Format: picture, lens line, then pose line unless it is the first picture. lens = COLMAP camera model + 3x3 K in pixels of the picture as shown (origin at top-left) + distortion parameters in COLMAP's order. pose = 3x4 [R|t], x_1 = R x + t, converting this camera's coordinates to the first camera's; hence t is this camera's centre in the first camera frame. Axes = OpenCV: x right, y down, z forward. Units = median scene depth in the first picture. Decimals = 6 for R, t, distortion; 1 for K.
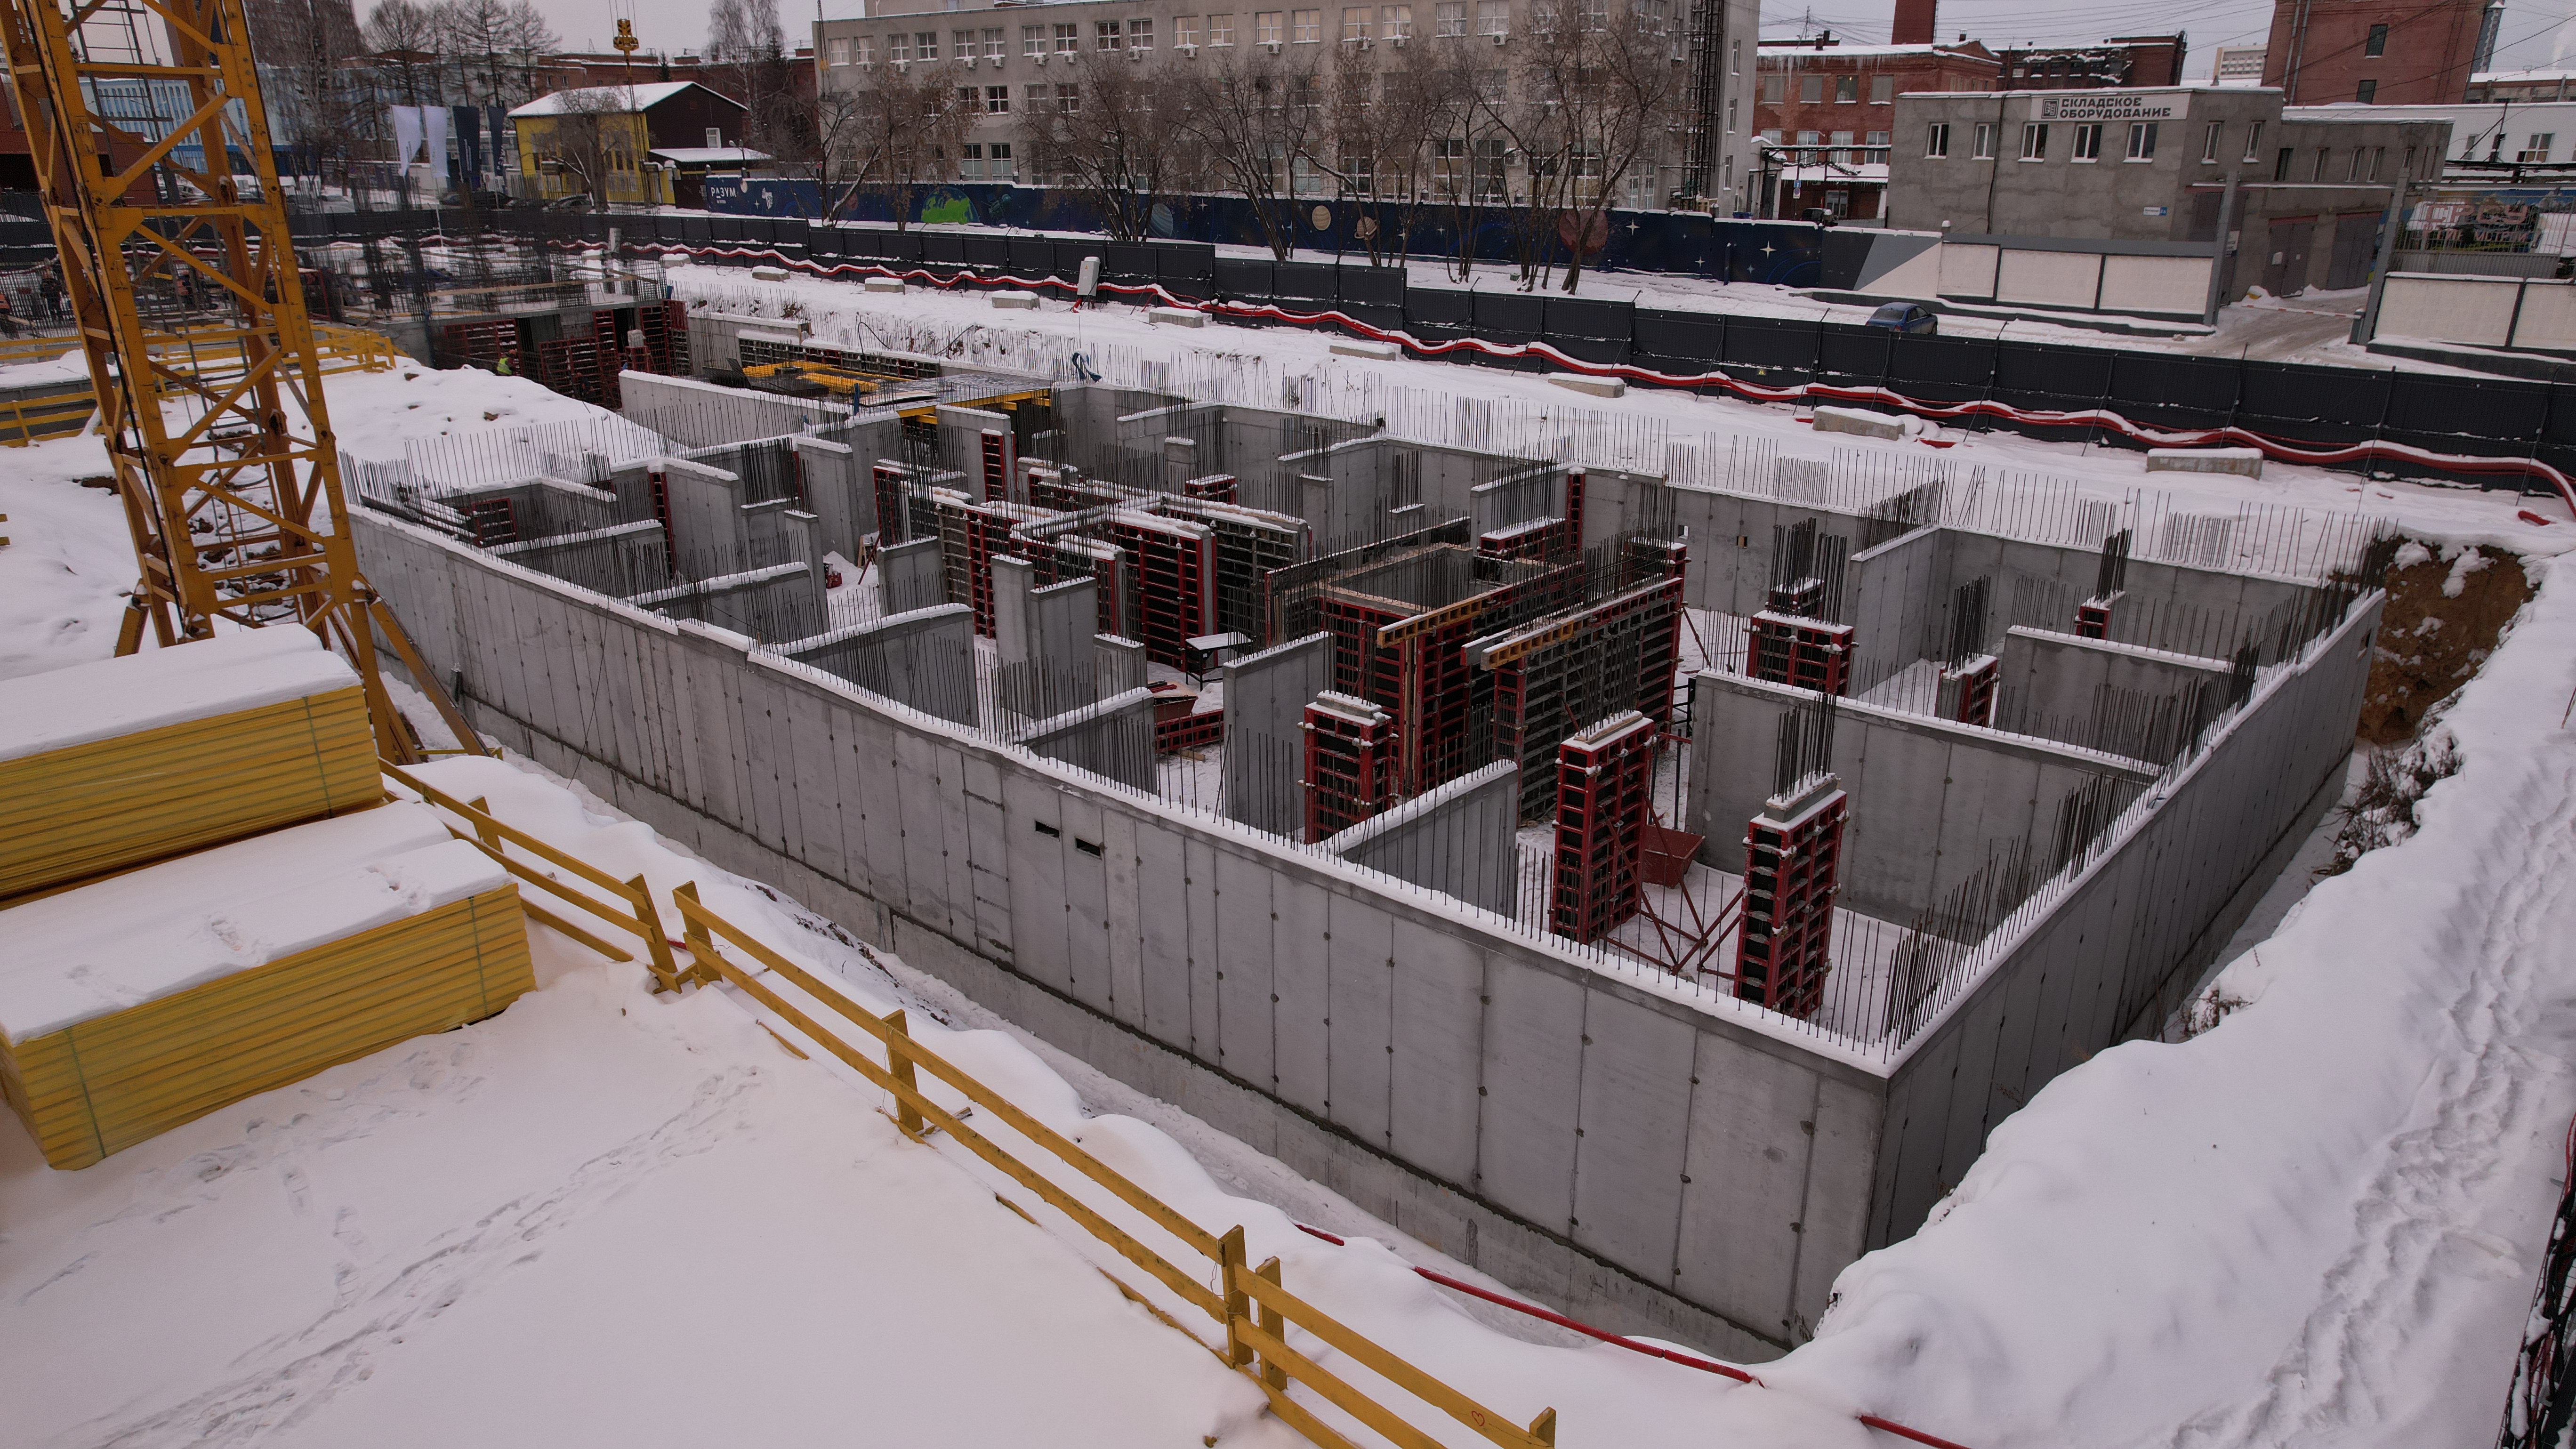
lens RADIAL K [[1645.9, 0, 1293.2], [0, 1645.9, 736.5], [0, 0, 1]] dist [-0.077052, 0.065750]
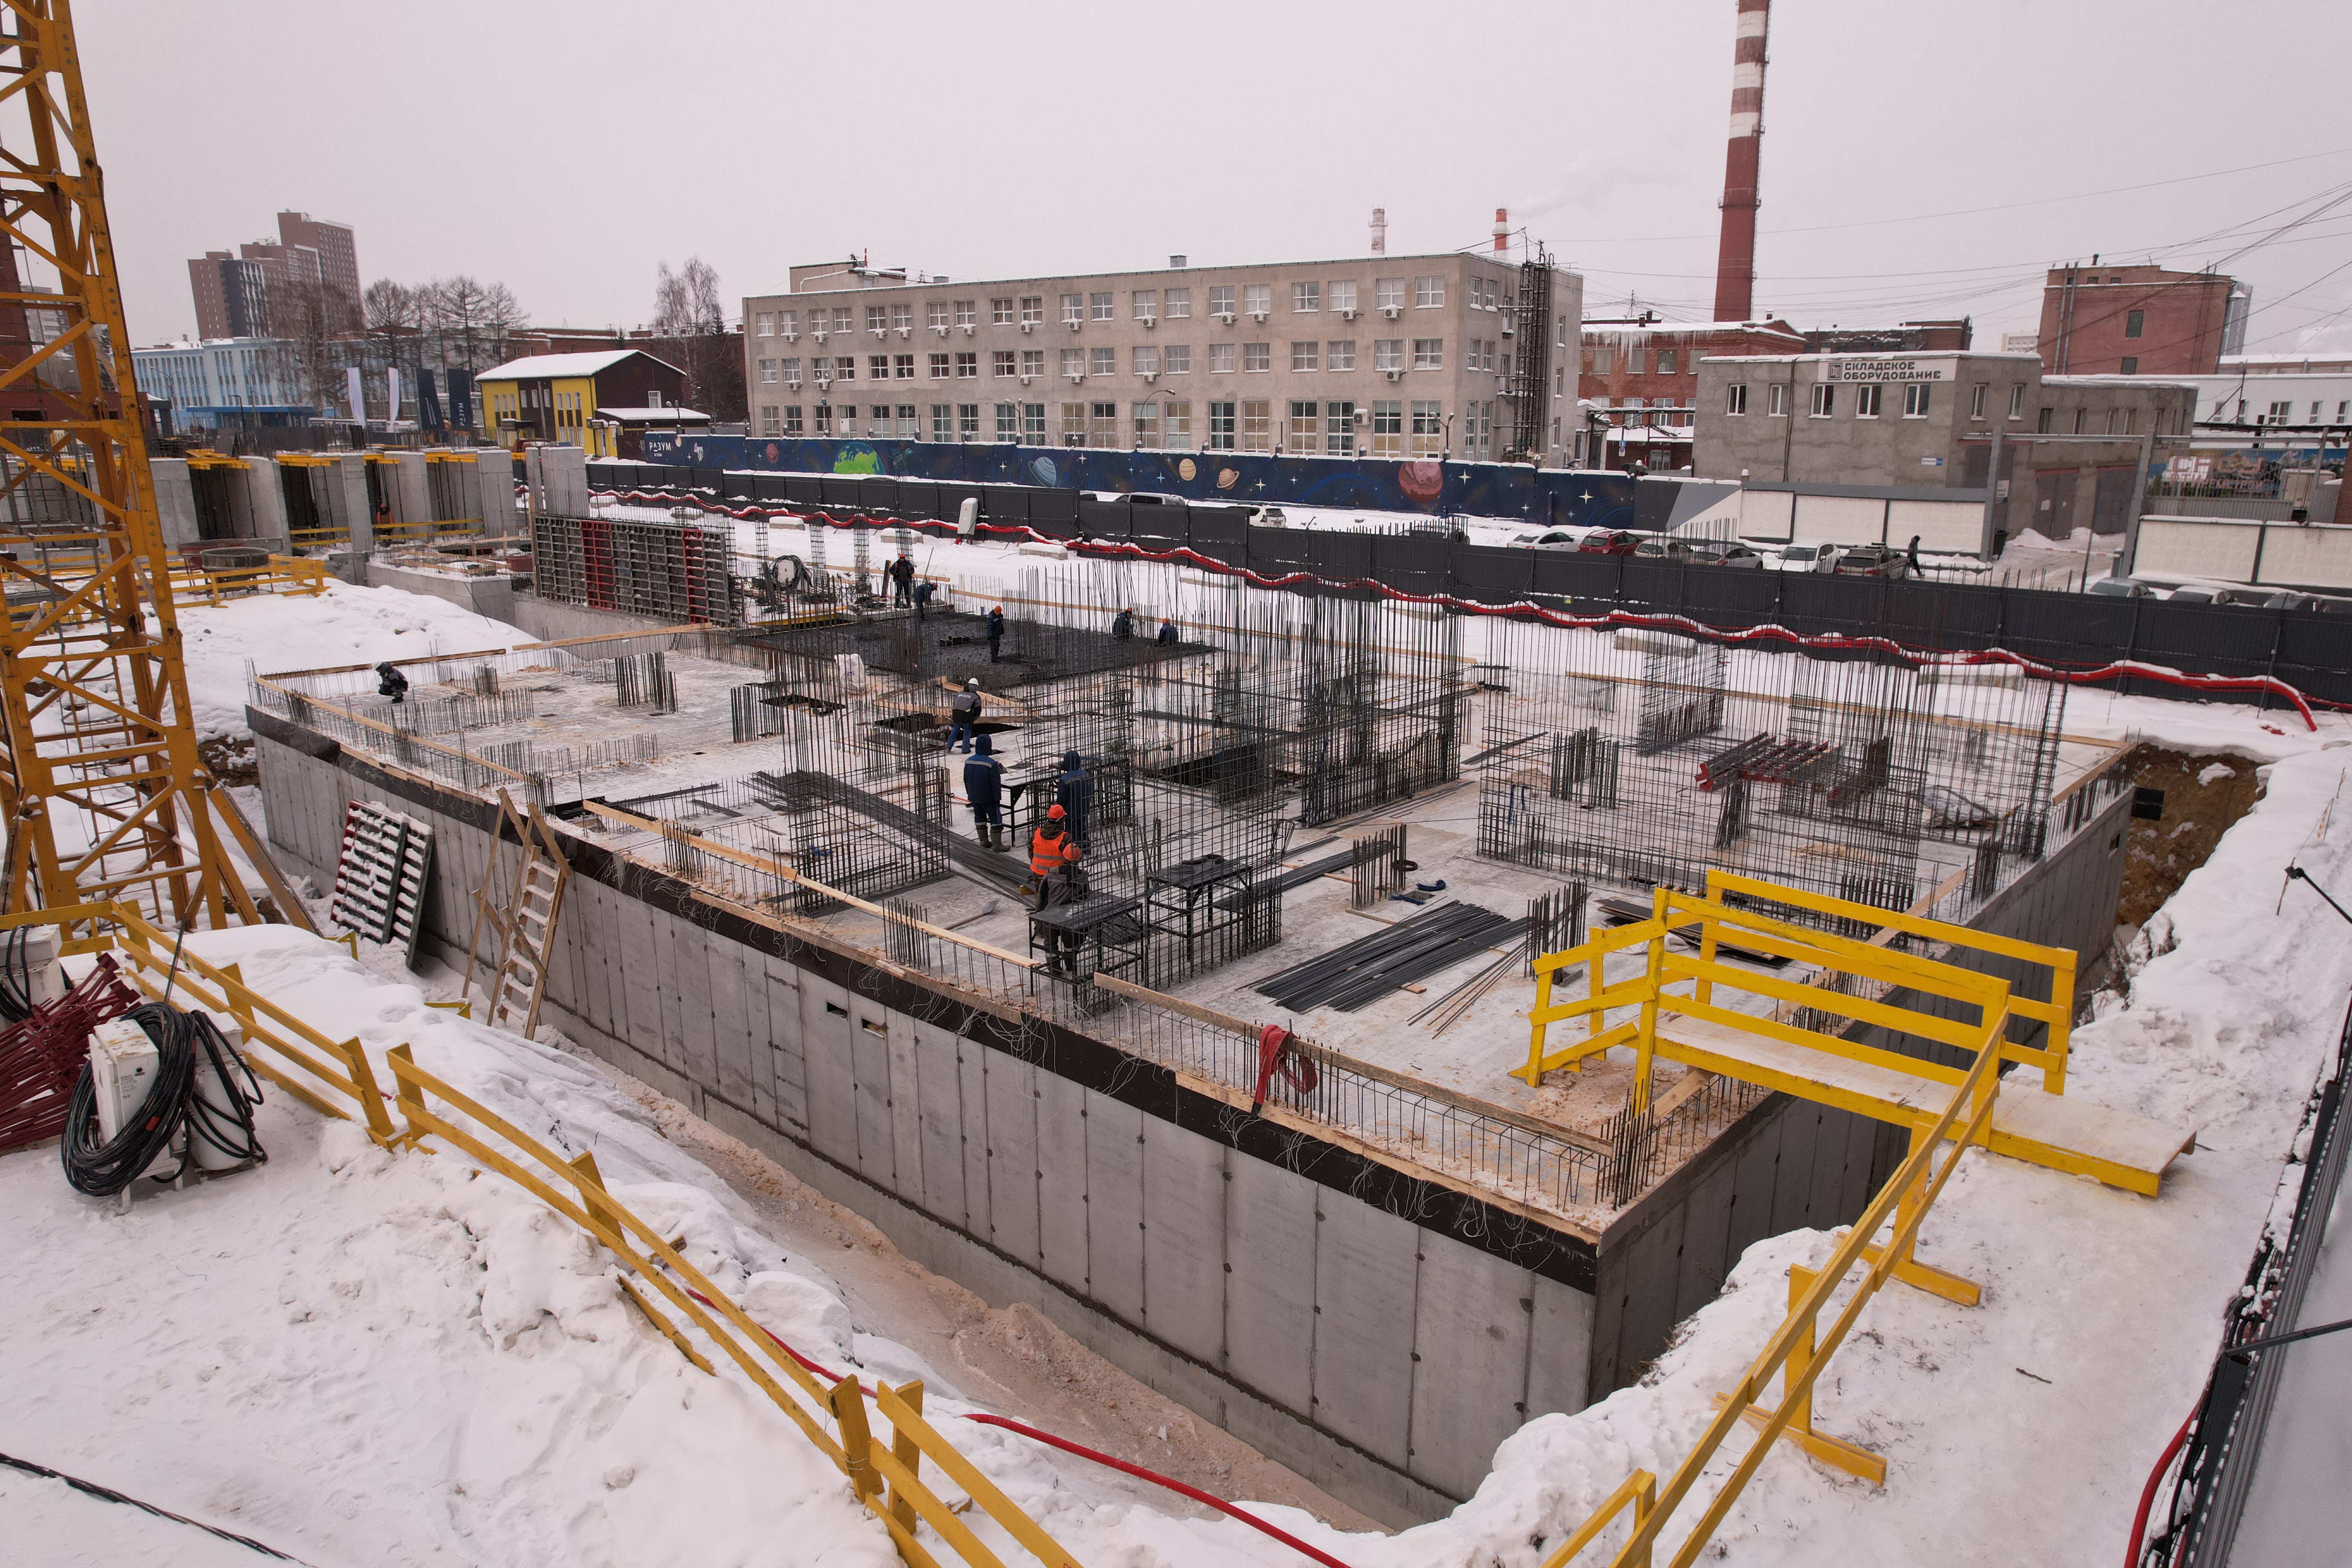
lens RADIAL K [[1507.2, 0, 1179.3], [0, 1507.2, 780.2], [0, 0, 1]] dist [-0.063858, 0.044911]
pose [[0.999982, 0.004971, -0.003364, 0.023362], [-0.005306, 0.994117, -0.108186, 0.004339], [0.002806, 0.108202, 0.994125, 0.011132]]
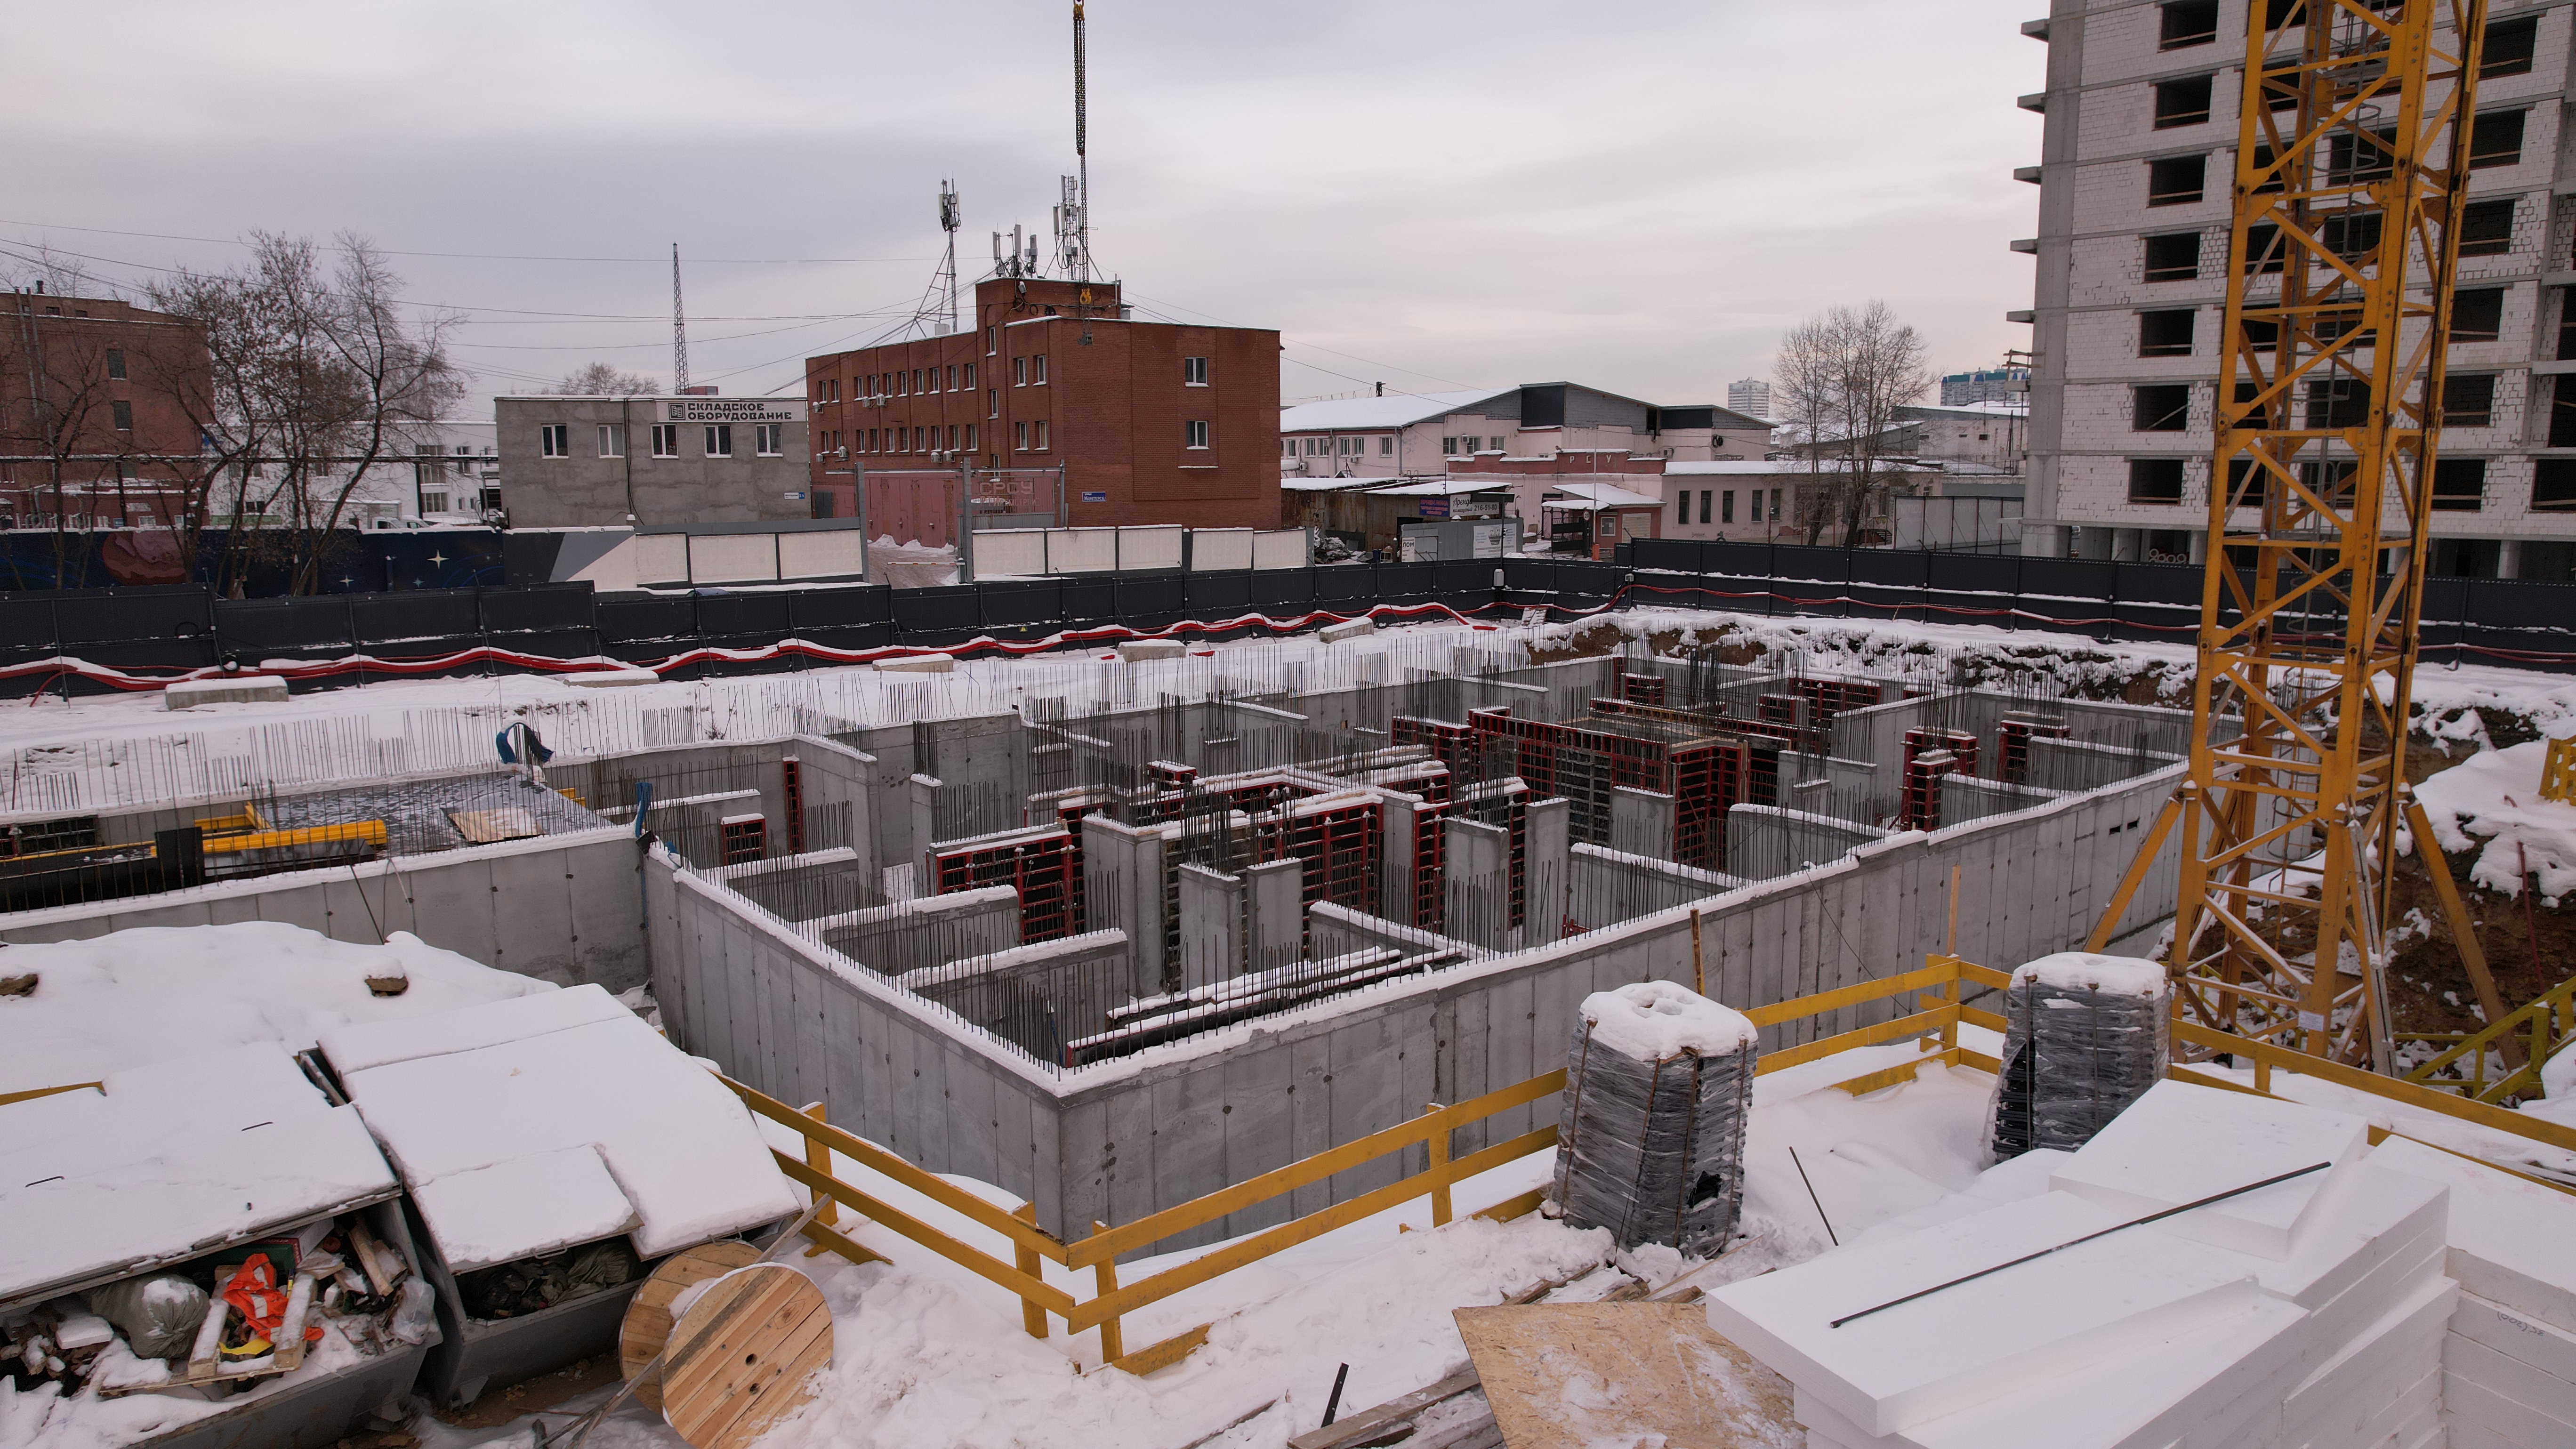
lens RADIAL K [[1645.9, 0, 1291.0], [0, 1645.9, 731.2], [0, 0, 1]] dist [-0.077052, 0.065750]
pose [[0.170238, -0.157802, 0.972686, -0.598753], [0.343526, 0.934674, 0.091512, -0.152829], [-0.923585, 0.318564, 0.213326, 0.475652]]
